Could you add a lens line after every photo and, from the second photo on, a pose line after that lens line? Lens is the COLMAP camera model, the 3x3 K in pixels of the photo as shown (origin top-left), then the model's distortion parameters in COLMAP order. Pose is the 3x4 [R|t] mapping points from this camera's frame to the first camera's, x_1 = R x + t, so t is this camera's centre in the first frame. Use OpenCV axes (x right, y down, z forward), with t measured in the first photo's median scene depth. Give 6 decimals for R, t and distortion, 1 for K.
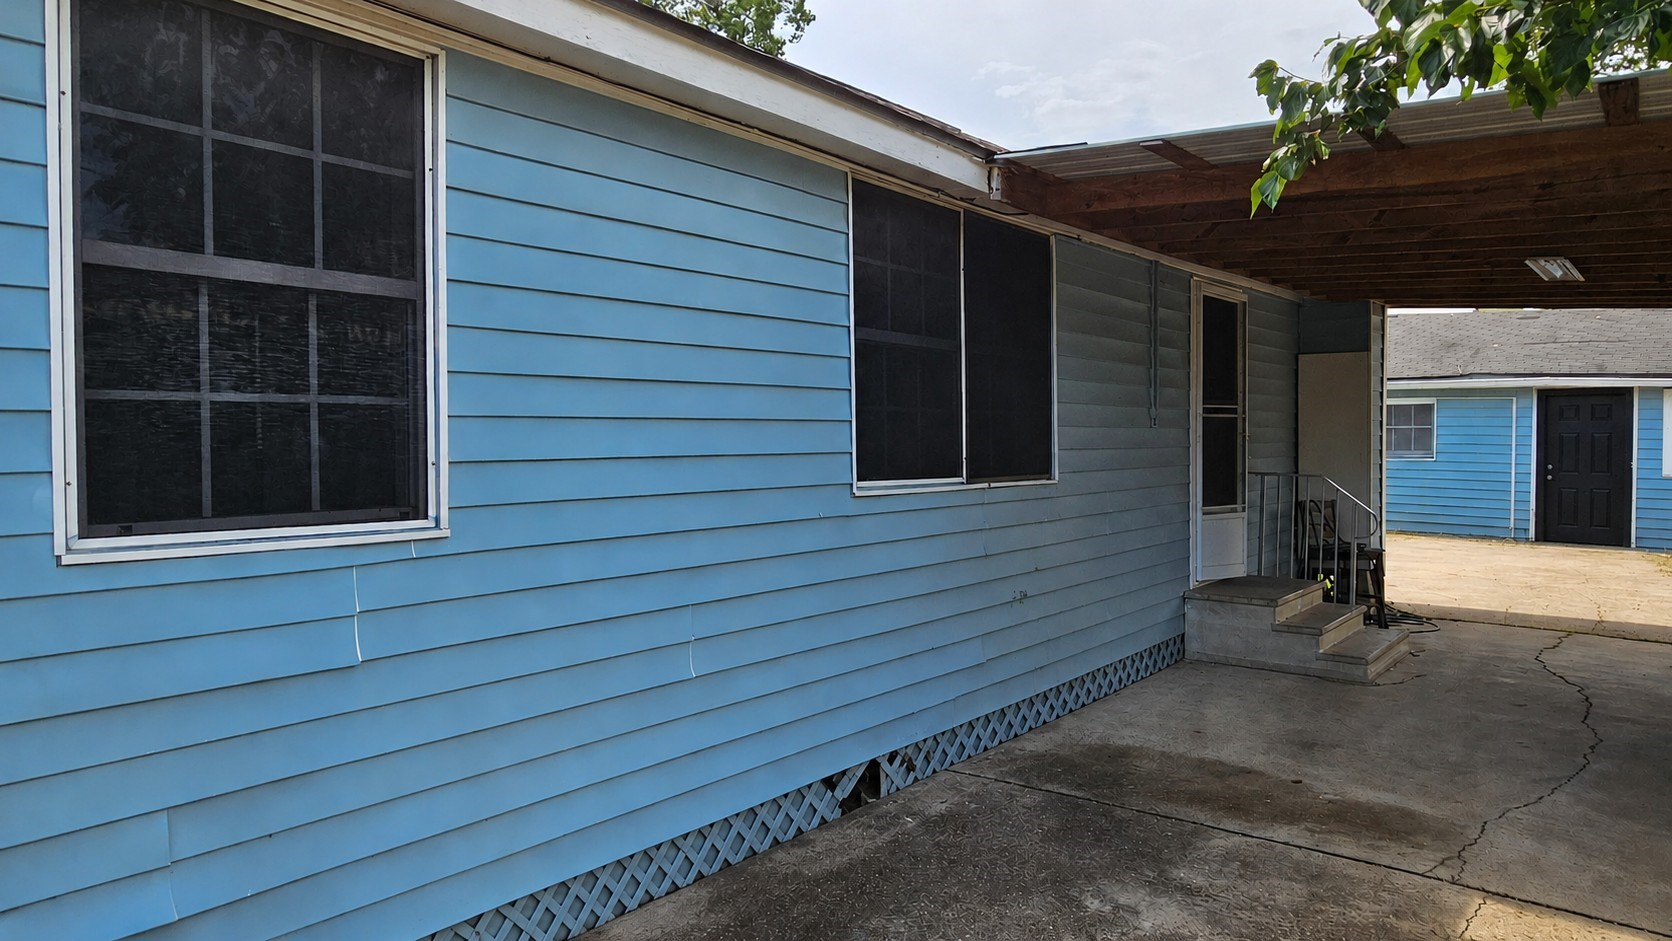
lens RADIAL K [[1143.8, 0, 836.0], [0, 1143.8, 470.5], [0, 0, 1]] dist [0.085752, -0.080294]
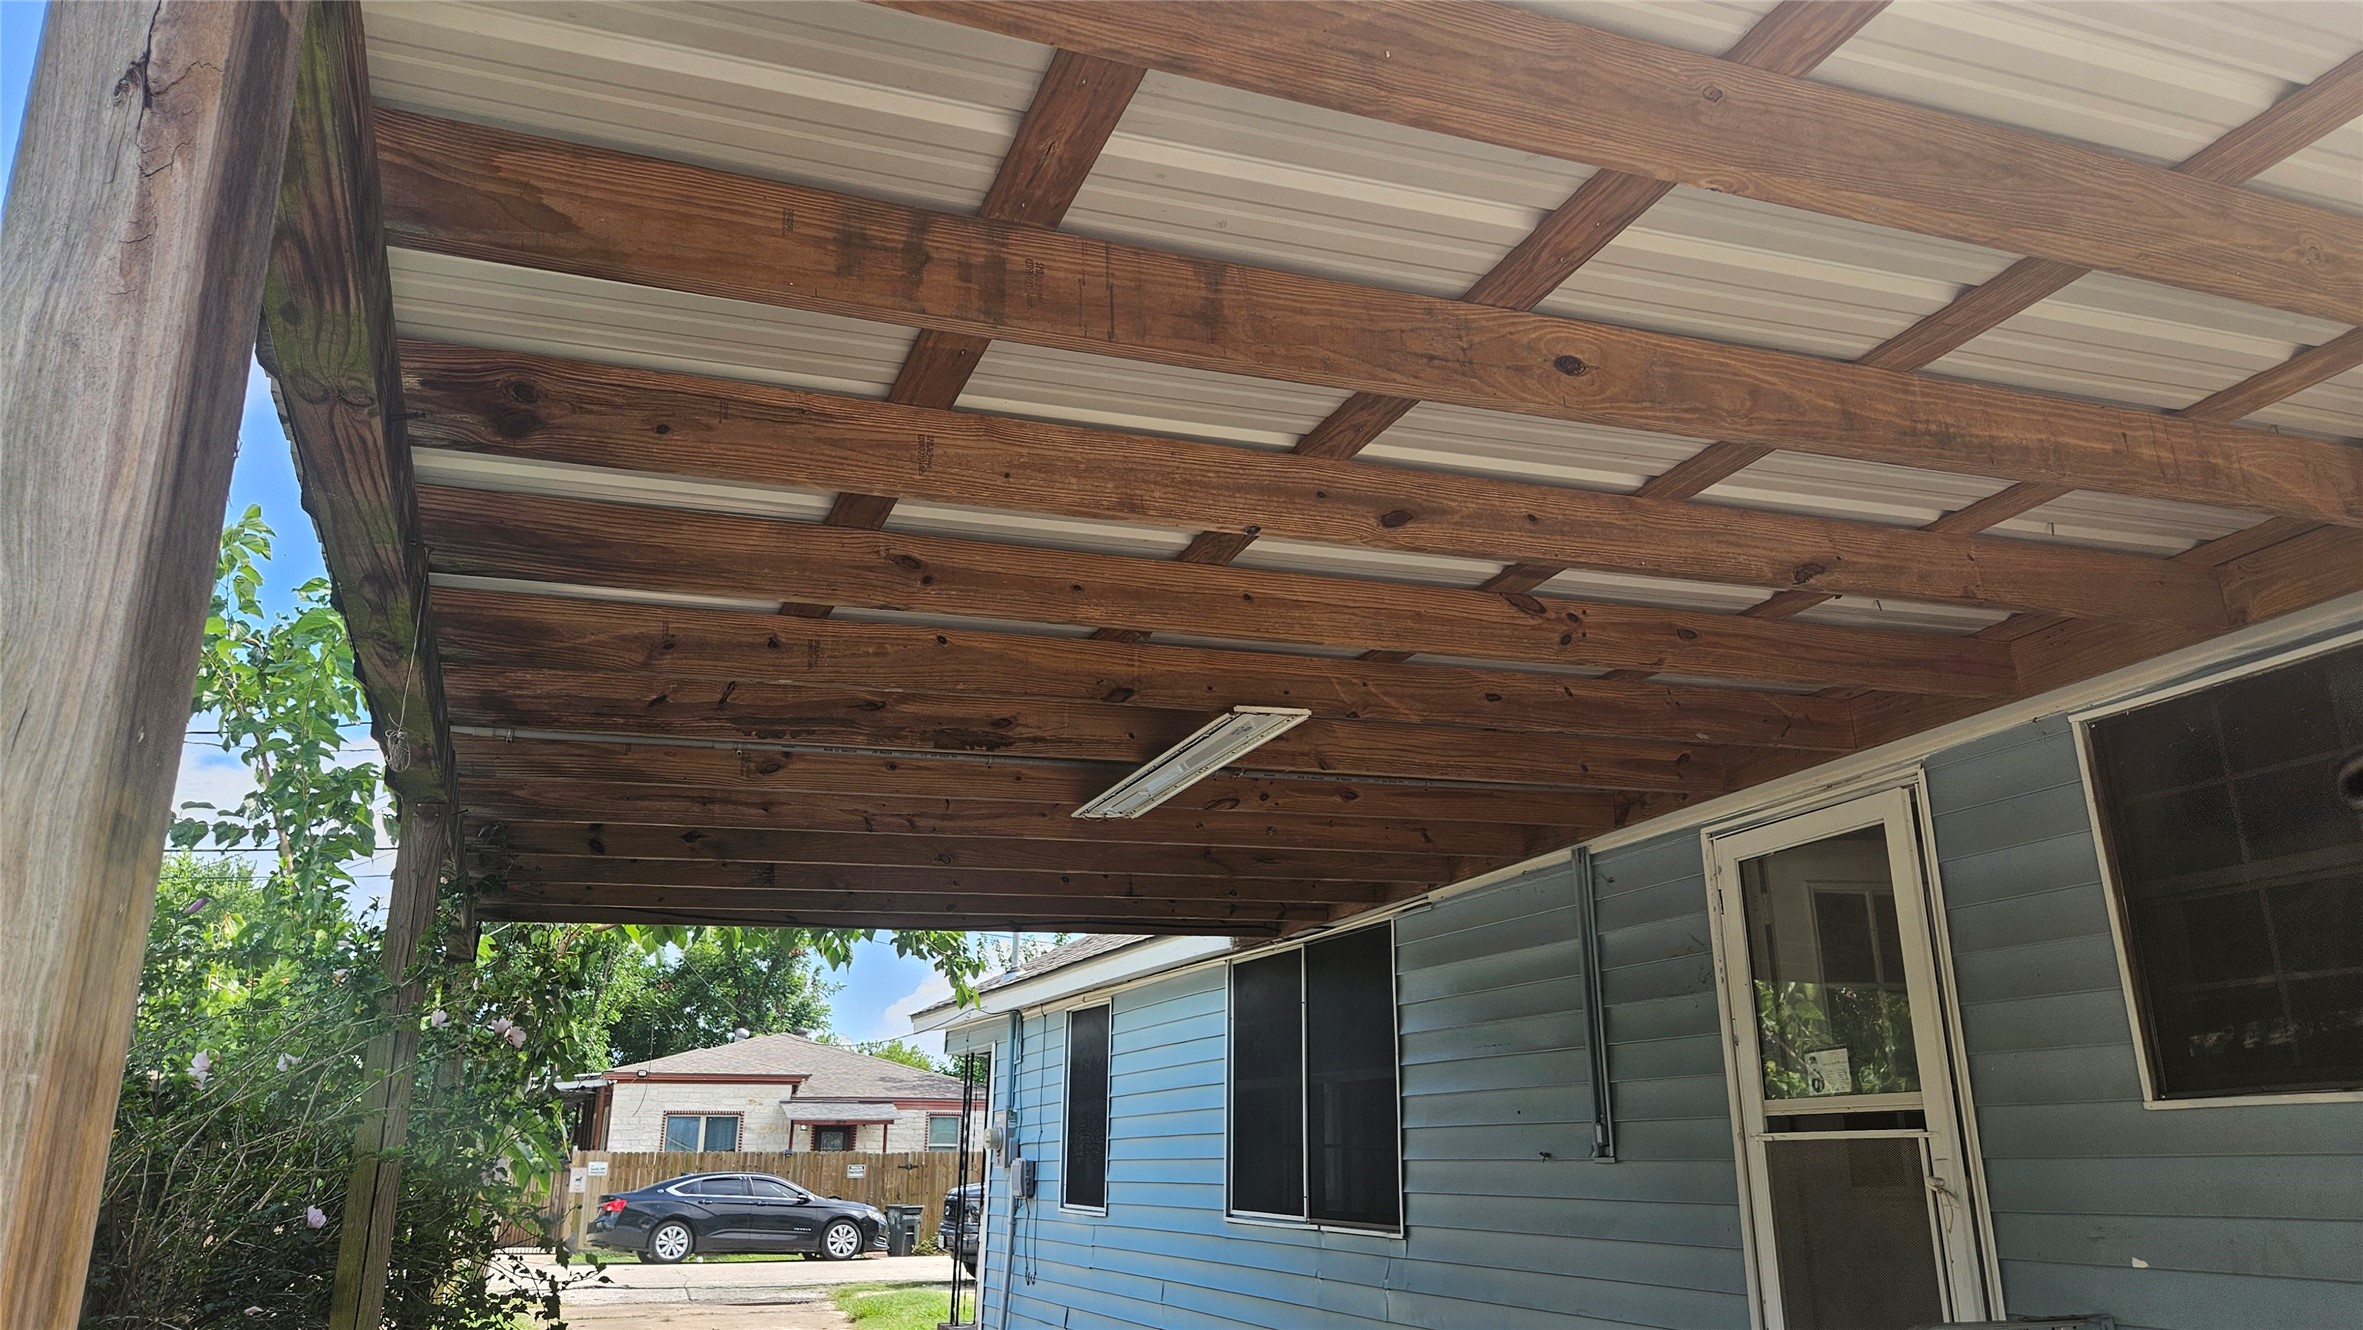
lens RADIAL K [[1616.6, 0, 1181.5], [0, 1616.6, 665.0], [0, 0, 1]] dist [0.085752, -0.080294]
pose [[-0.547649, -0.229497, -0.804619, 1.339946], [-0.012418, 0.963772, -0.266438, -0.071472], [0.836616, -0.135923, -0.530658, 1.620854]]
